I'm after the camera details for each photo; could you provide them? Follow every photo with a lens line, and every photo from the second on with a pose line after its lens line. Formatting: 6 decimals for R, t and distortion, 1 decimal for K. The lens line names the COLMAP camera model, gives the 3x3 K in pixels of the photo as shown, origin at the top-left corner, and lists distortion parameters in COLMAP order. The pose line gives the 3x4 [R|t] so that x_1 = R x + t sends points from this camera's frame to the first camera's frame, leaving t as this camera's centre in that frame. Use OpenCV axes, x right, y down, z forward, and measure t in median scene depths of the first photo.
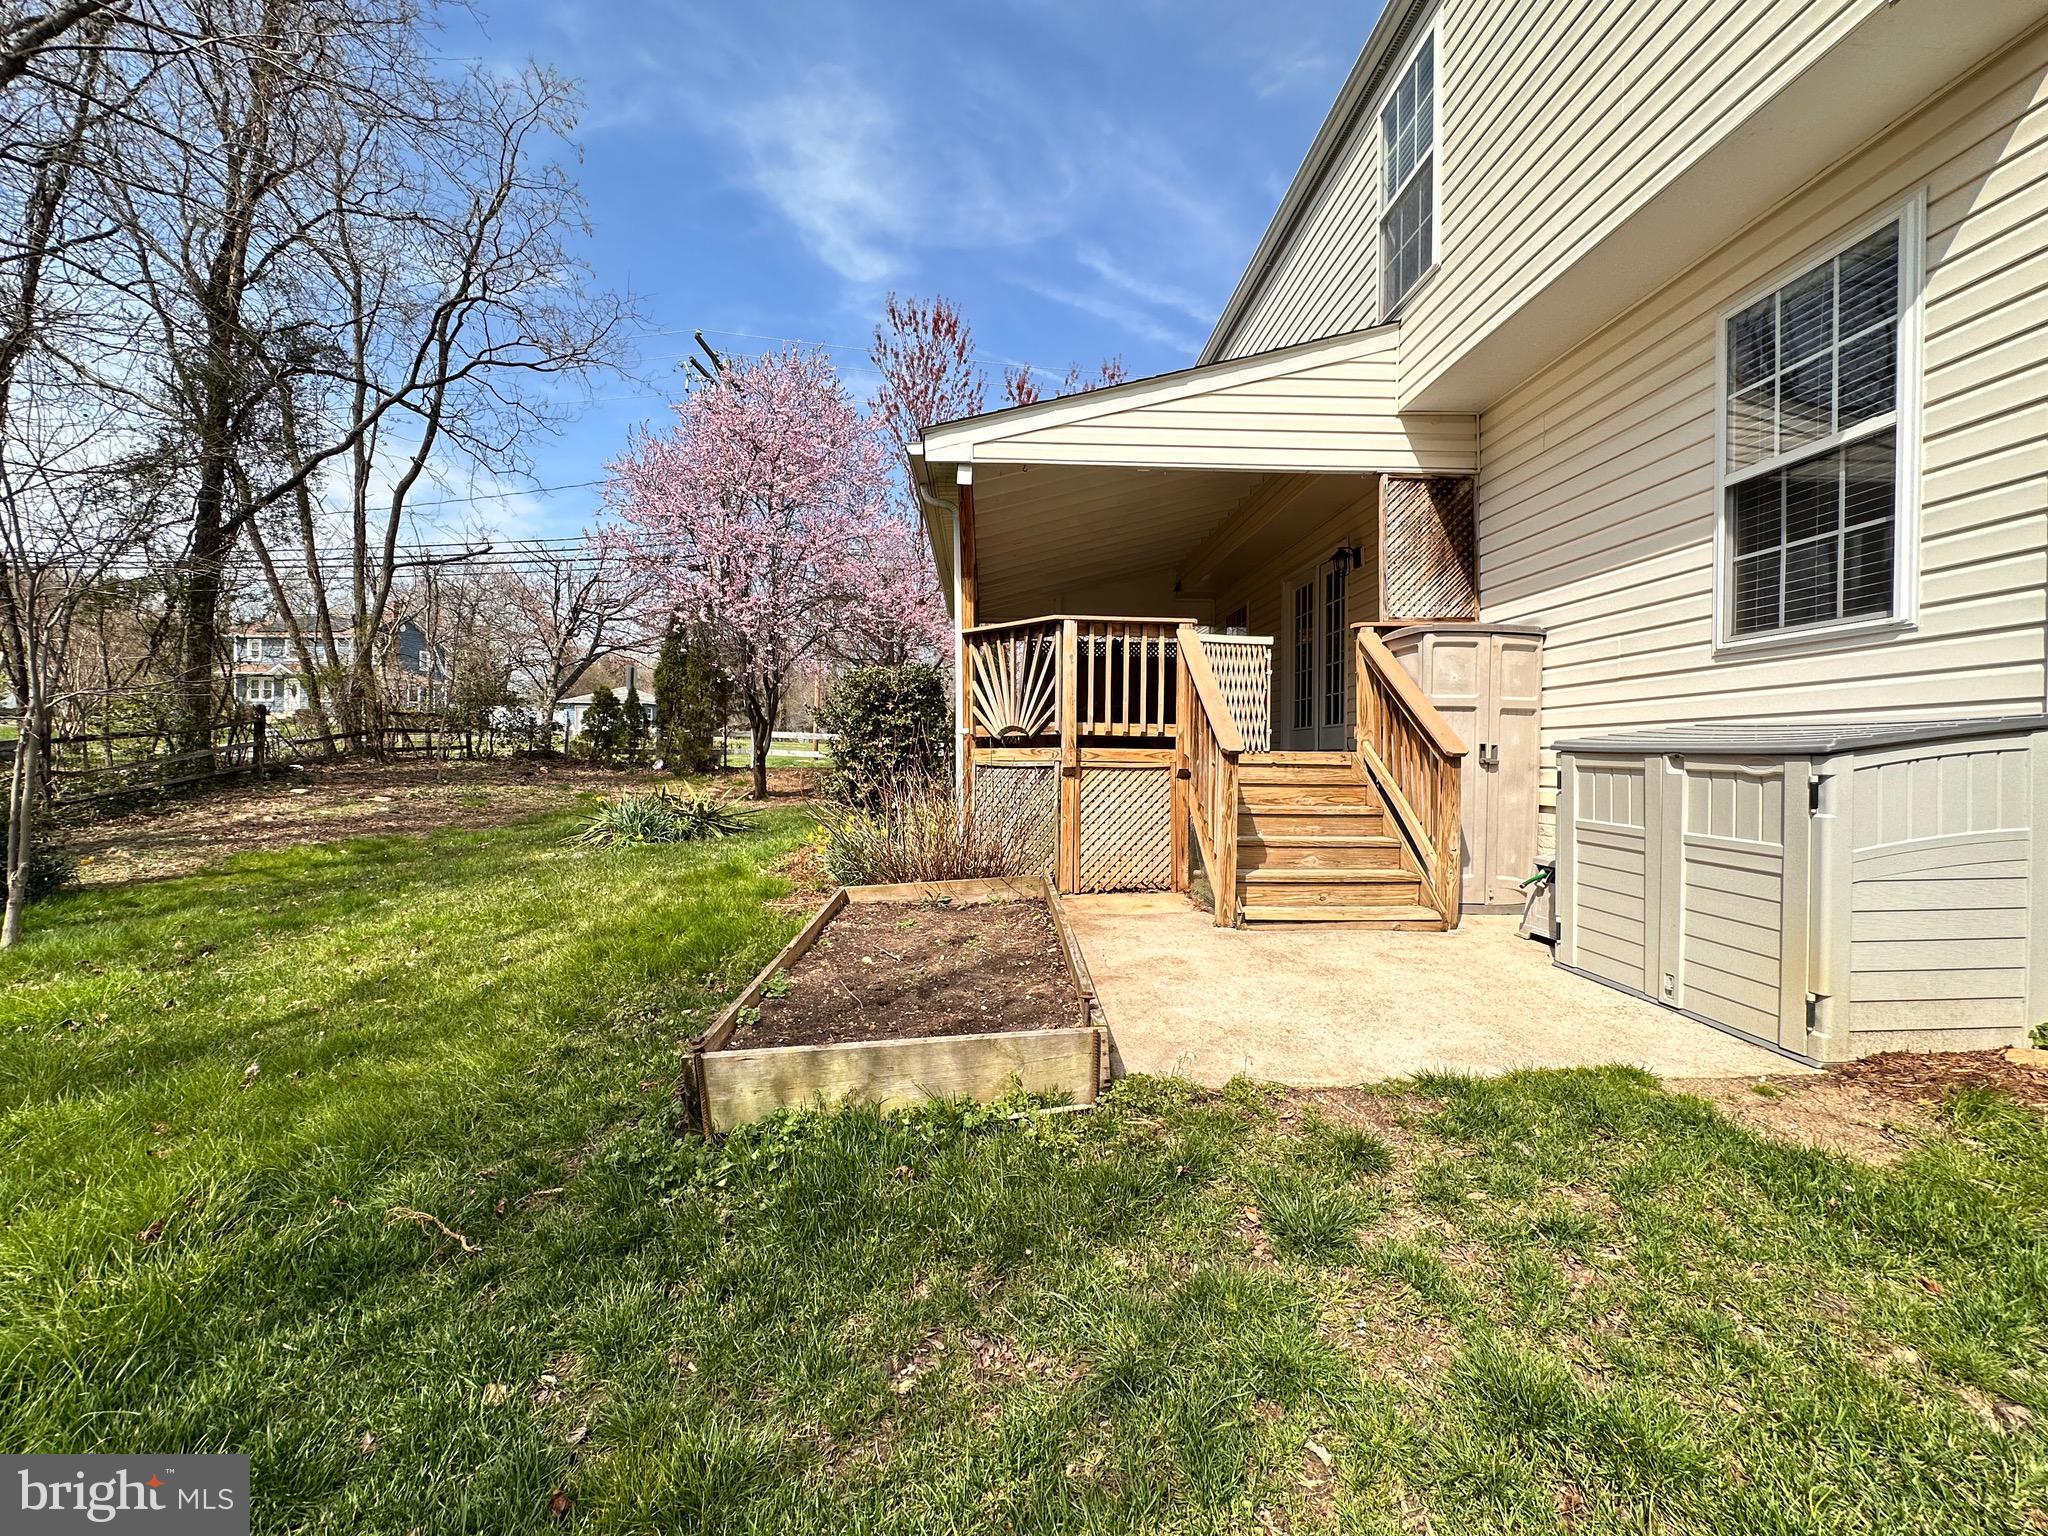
lens RADIAL K [[815.9, 0, 1024.0], [0, 815.9, 768.0], [0, 0, 1]] dist [-0.001280, -0.000070]
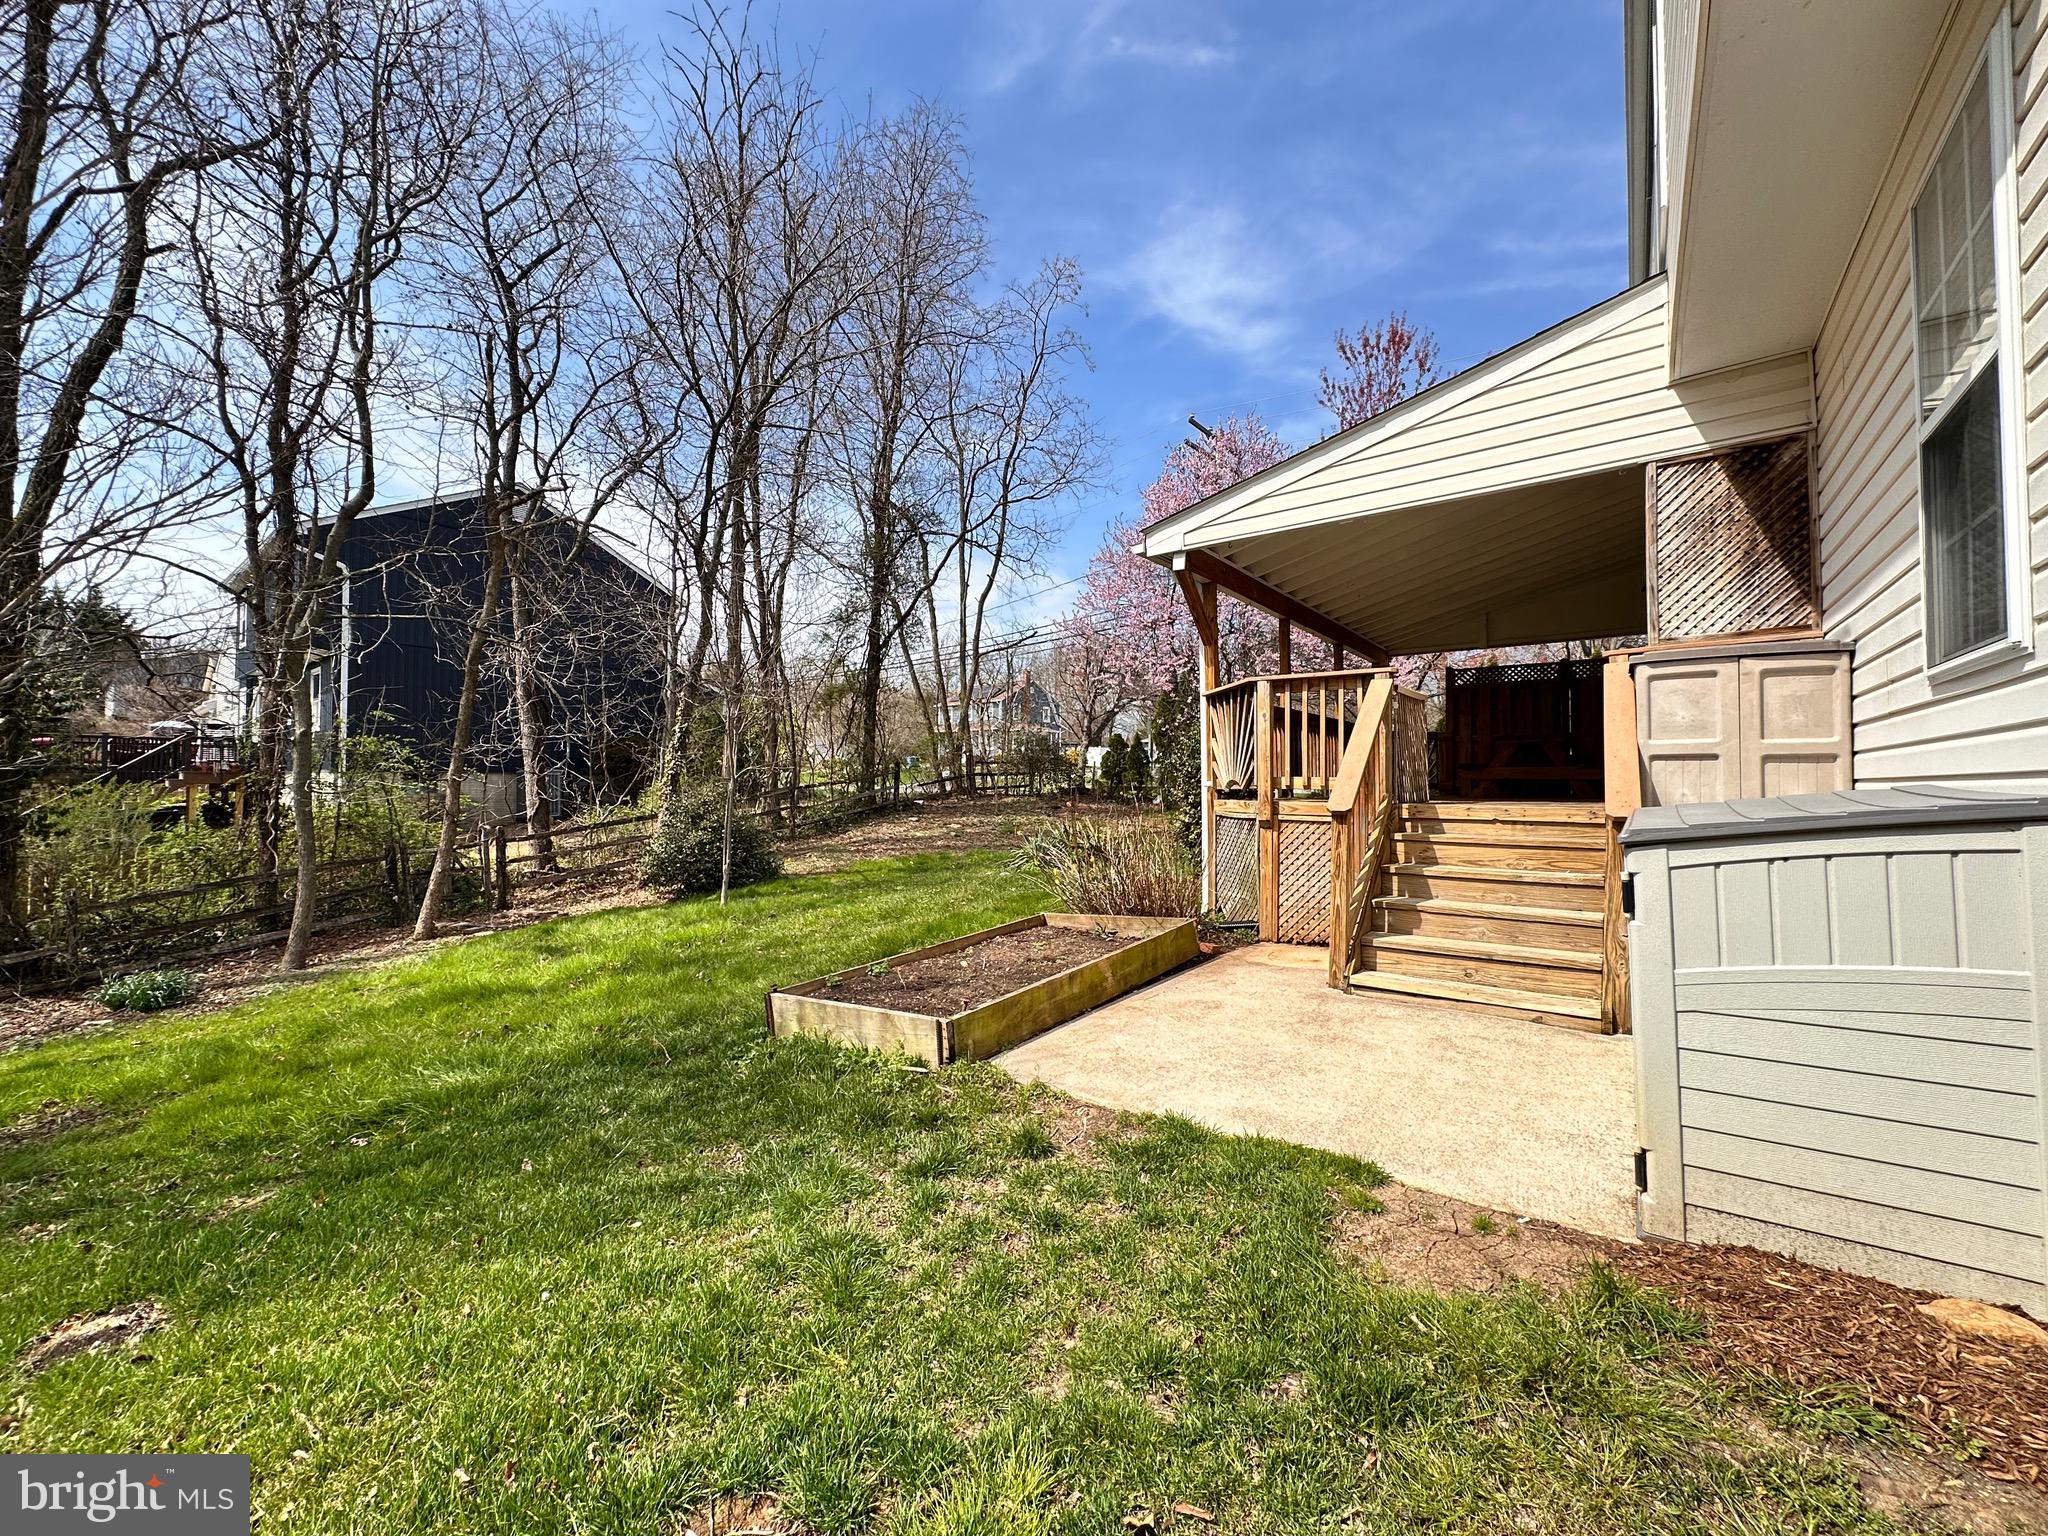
lens RADIAL K [[815.9, 0, 1024.0], [0, 815.9, 768.0], [0, 0, 1]] dist [-0.001280, -0.000070]
pose [[0.769523, -0.020898, -0.638277, 0.472931], [-0.001553, 0.999400, -0.034594, -0.030037], [0.638617, 0.027612, 0.769029, -0.007878]]
